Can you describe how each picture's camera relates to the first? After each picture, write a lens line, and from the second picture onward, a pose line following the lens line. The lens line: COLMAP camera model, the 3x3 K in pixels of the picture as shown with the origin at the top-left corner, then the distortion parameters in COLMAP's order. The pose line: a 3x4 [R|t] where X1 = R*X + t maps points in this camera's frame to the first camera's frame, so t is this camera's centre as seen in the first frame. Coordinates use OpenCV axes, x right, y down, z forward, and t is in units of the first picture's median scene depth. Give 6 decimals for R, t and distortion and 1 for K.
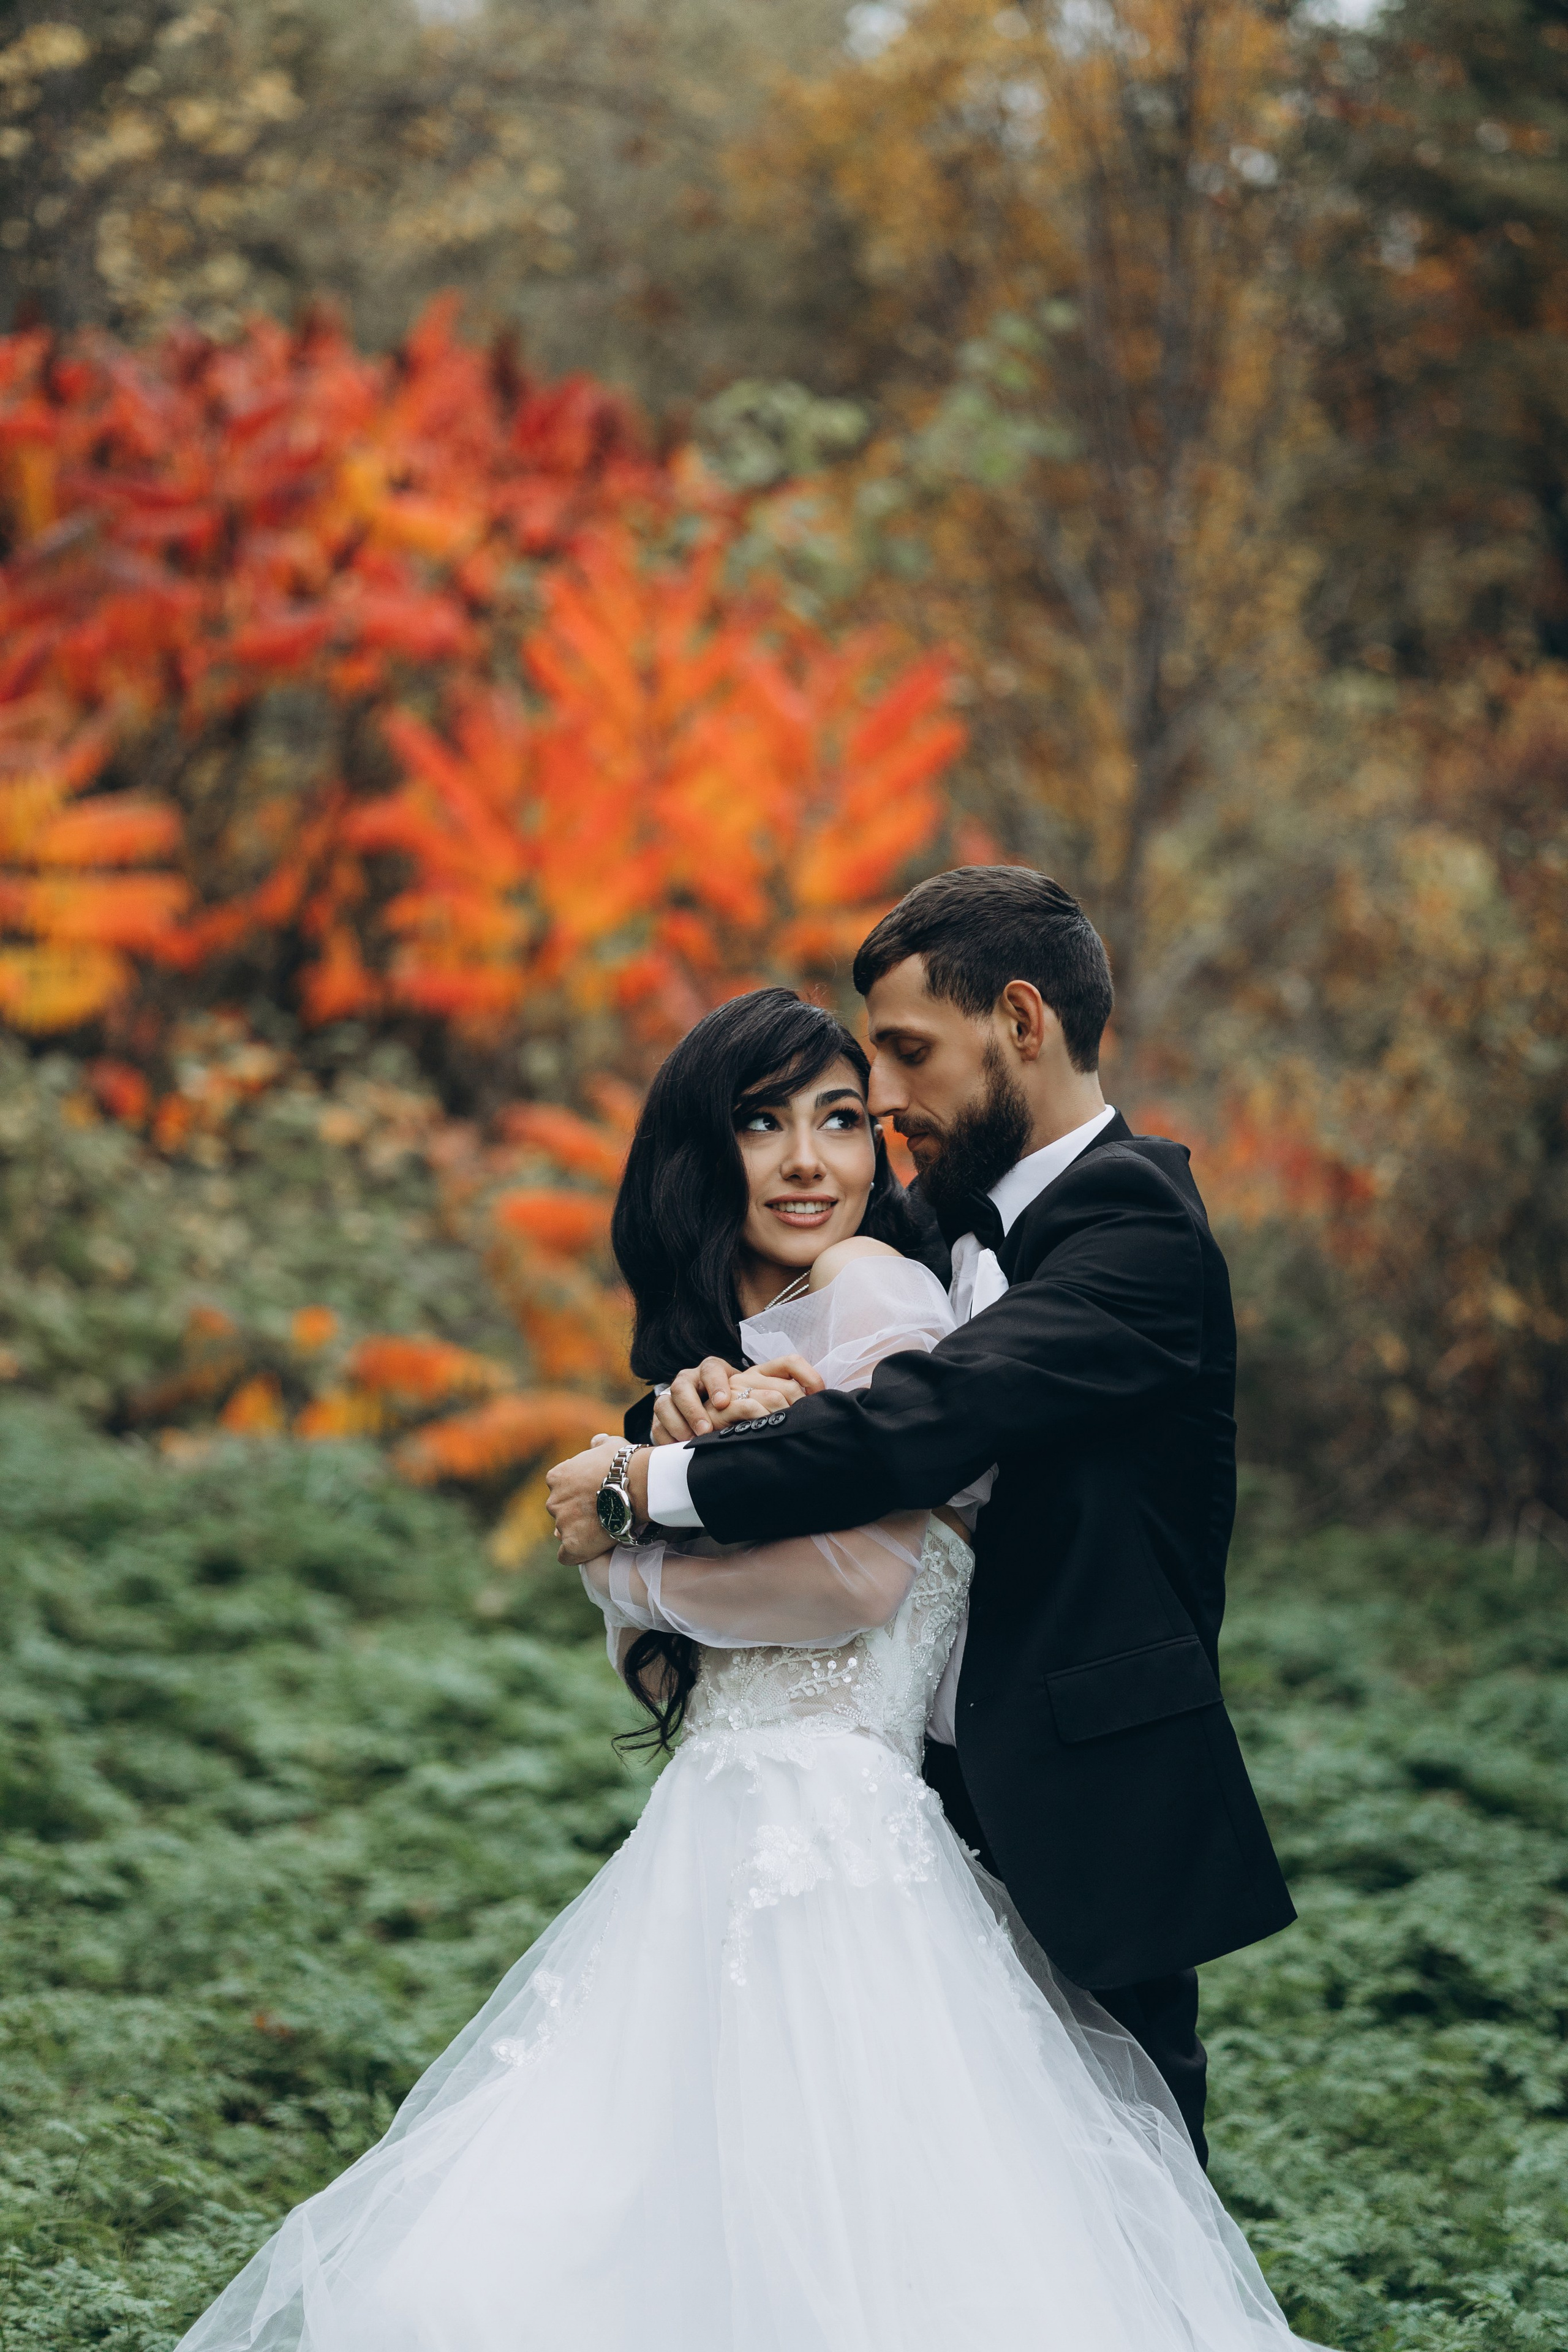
lens RADIAL K [[5334.9, 0, 784.0], [0, 5334.9, 1176.0], [0, 0, 1]] dist [1.322478, -10.938656]
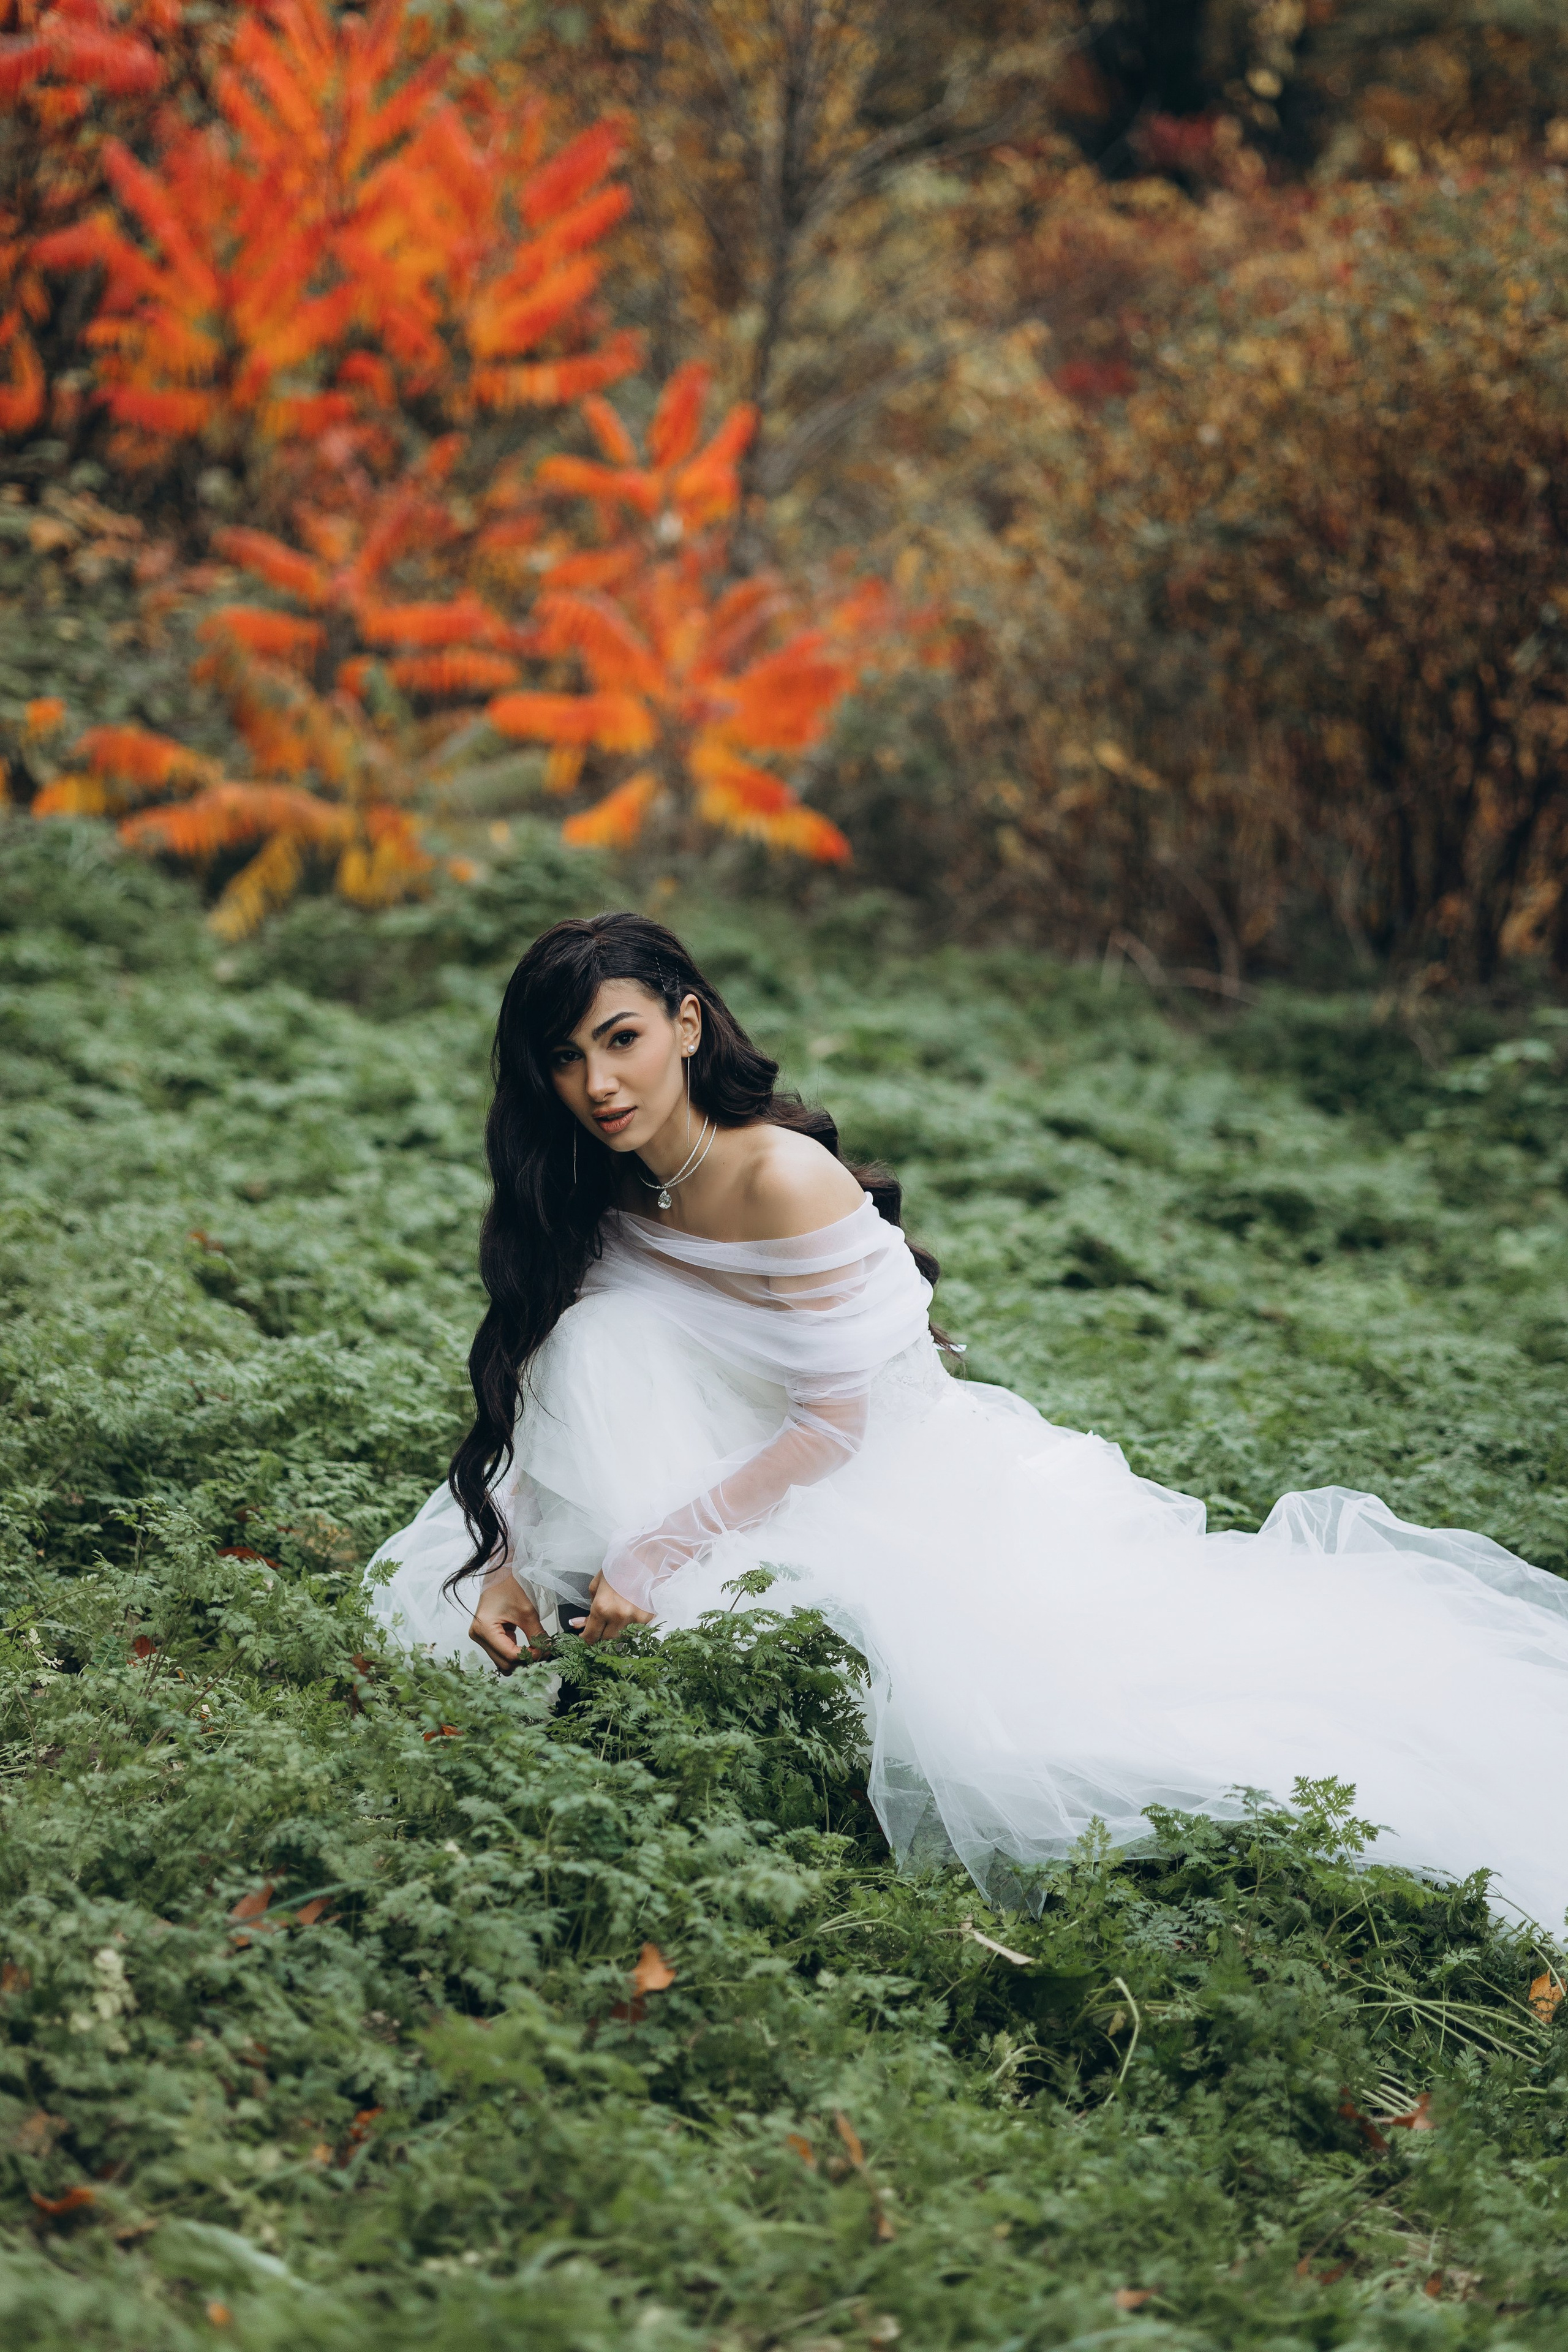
lens RADIAL K [[5395.3, 0, 823.9], [0, 5395.3, 1104.6], [0, 0, 1]] dist [1.368027, -10.029988]
pose [[0.992562, 0.045036, 0.113106, -0.049150], [-0.054028, 0.995509, 0.077736, 0.009818], [-0.109098, -0.083268, 0.990537, -0.125648]]
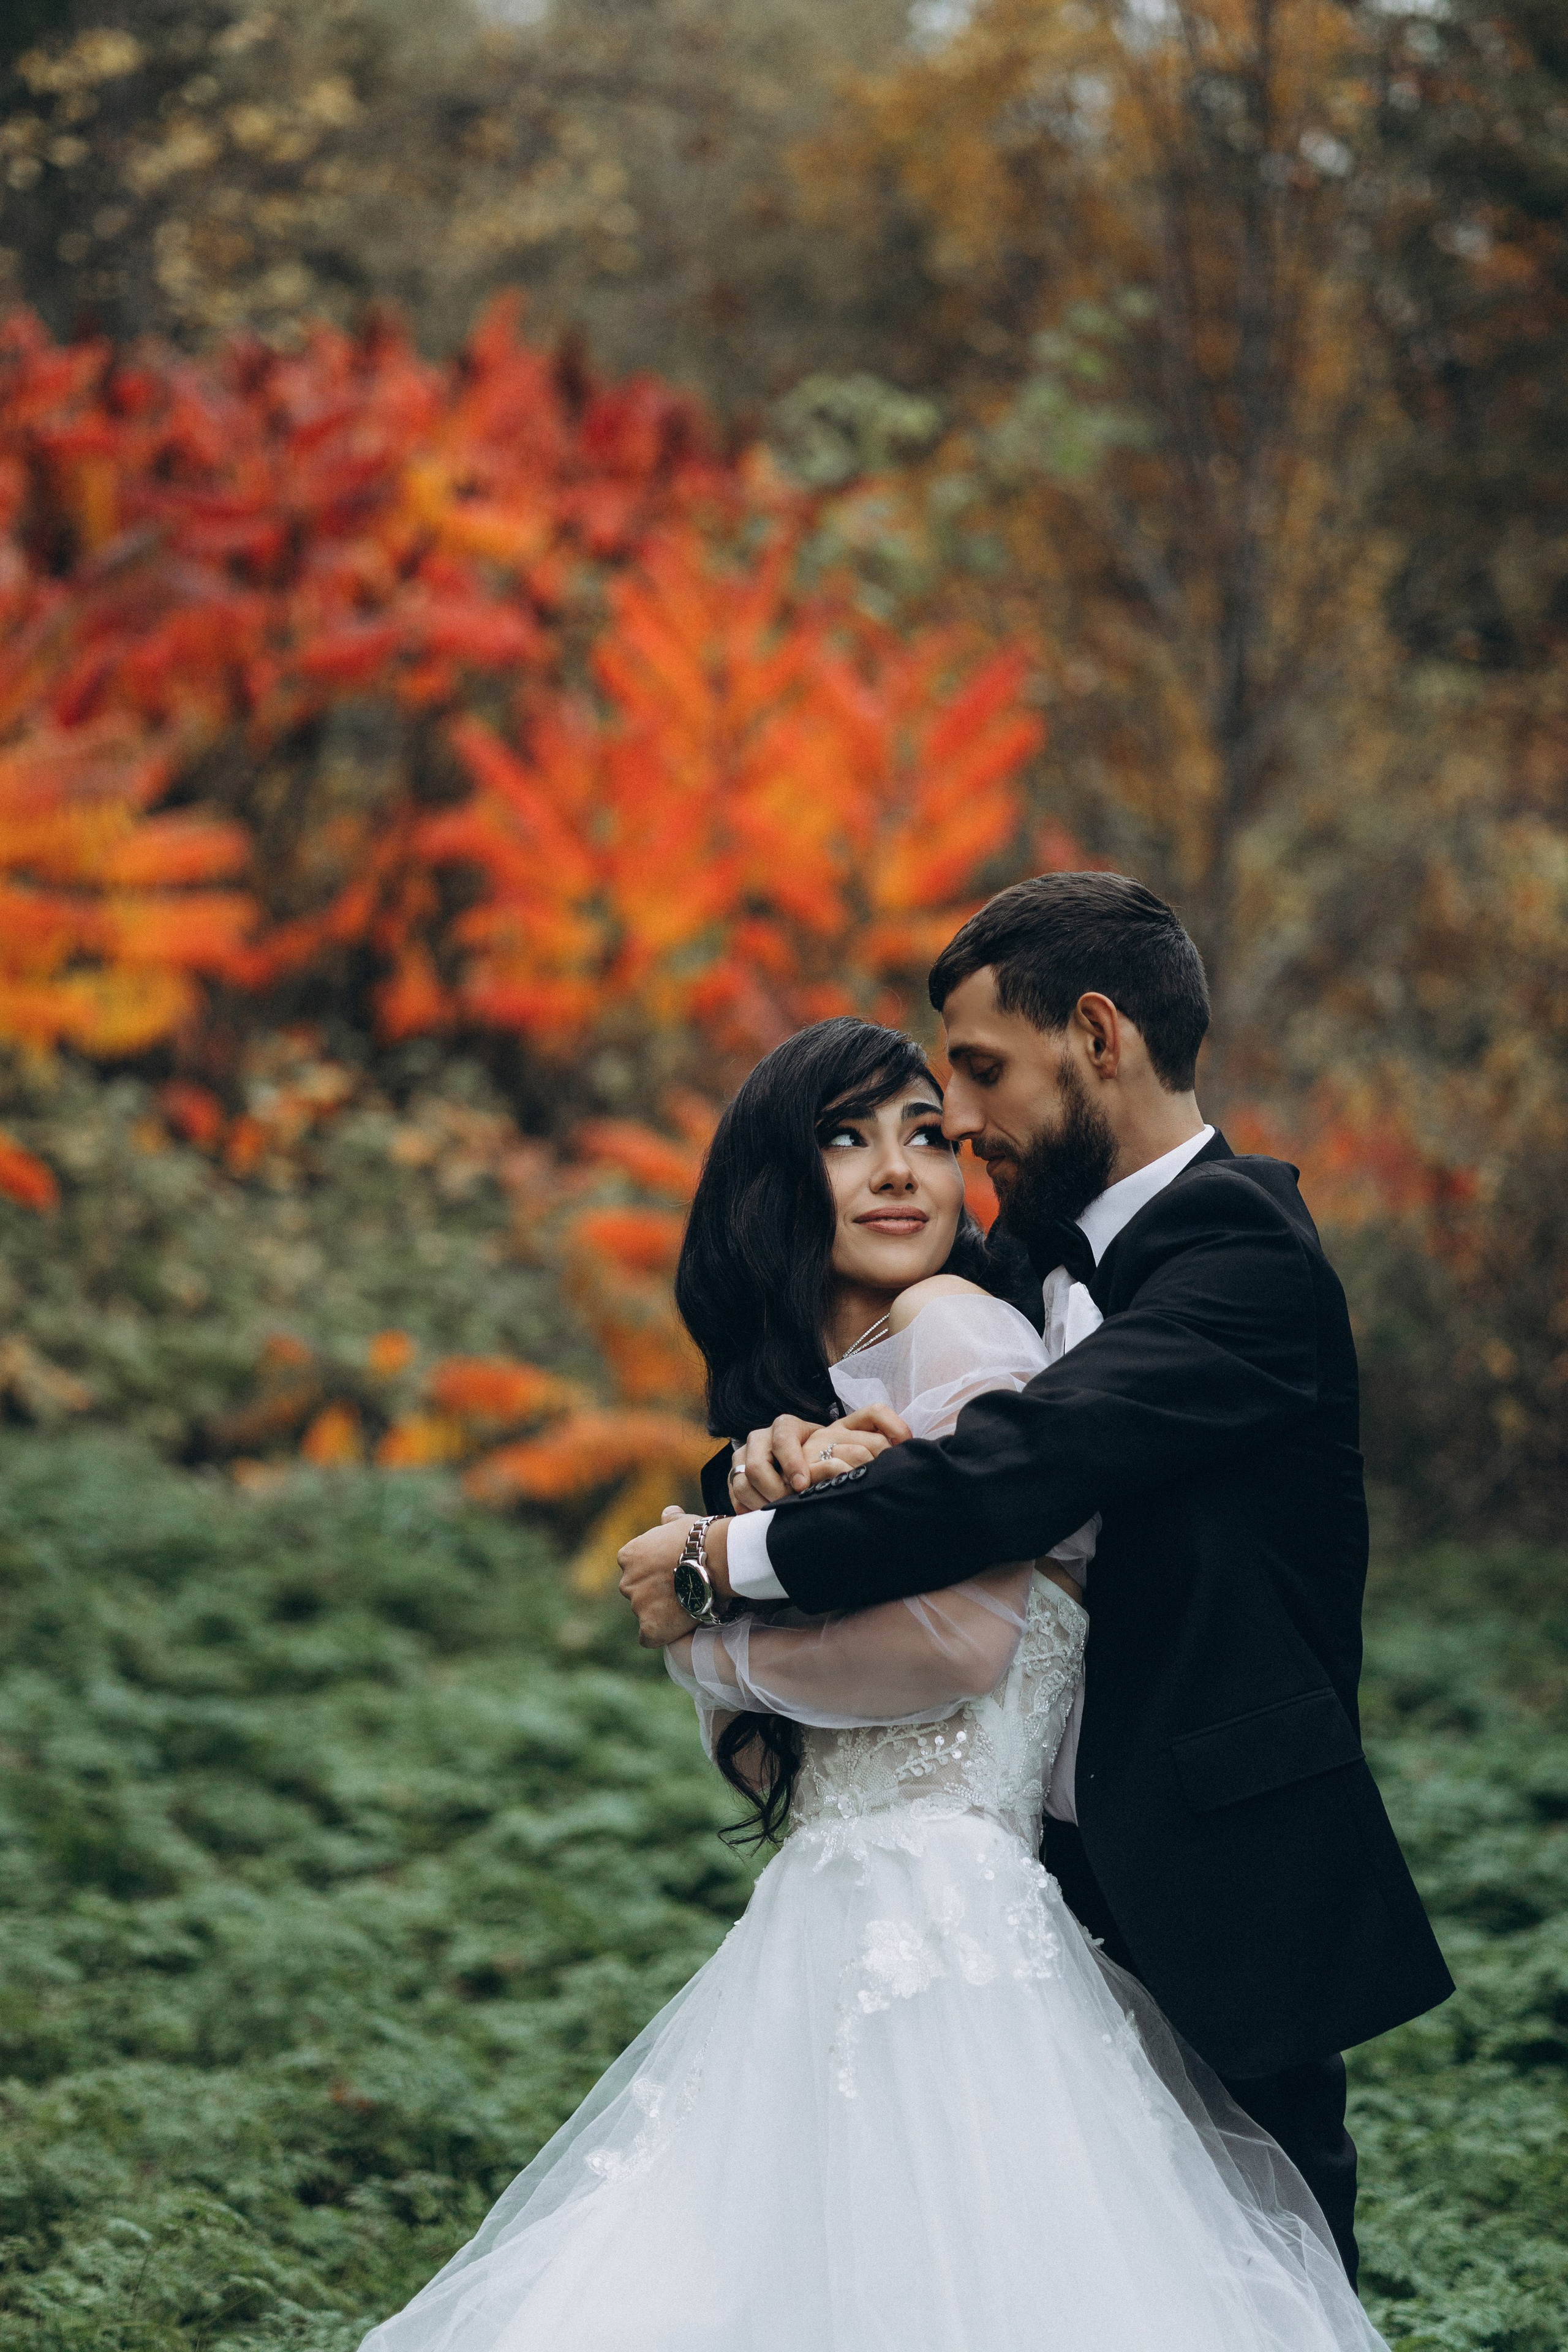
lens RADIAL K [[5334.9, 0, 784.0], [0, 5334.9, 1176.0], [0, 0, 1]] dist [1.322478, -10.938656]
pose [[0.999739, -0.017230, -0.015035, -0.000452], [0.017213, 0.999851, -0.001272, -0.001430], [0.015054, 0.001013, 0.999886, 0.023783]]
